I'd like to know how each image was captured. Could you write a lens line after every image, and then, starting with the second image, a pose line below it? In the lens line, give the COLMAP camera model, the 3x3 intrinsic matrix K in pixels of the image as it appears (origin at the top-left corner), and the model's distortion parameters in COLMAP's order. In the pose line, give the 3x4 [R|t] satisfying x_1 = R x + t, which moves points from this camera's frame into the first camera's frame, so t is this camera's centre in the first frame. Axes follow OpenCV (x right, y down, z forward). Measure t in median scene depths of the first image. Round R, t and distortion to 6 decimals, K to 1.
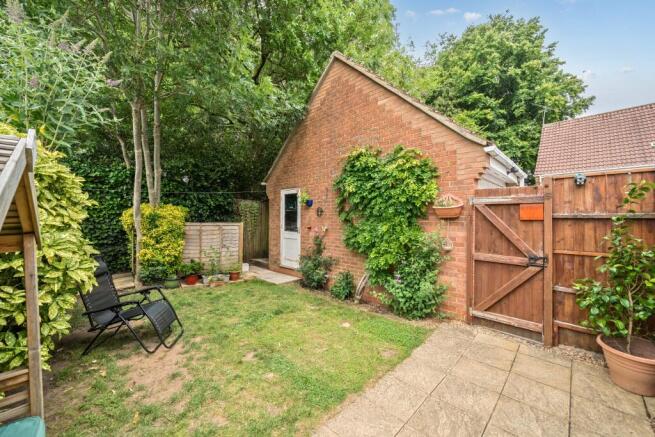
lens RADIAL K [[250.1, 0, 307.7], [0, 250.1, 216.1], [0, 0, 1]] dist [-0.000094, -0.000018]
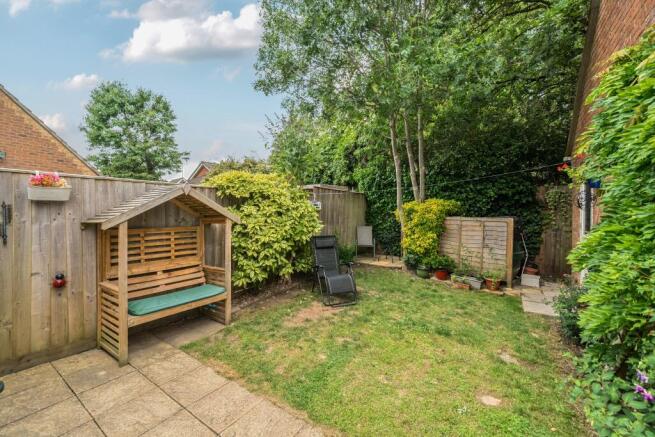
lens RADIAL K [[254.4, 0, 327.5], [0, 254.4, 218.5], [0, 0, 1]] dist [-0.000157, -0.000020]
pose [[0.250914, 0.024311, -0.967704, 0.546537], [0.002483, 0.999665, 0.025757, 0.010747], [0.968006, -0.008866, 0.250770, 0.459033]]
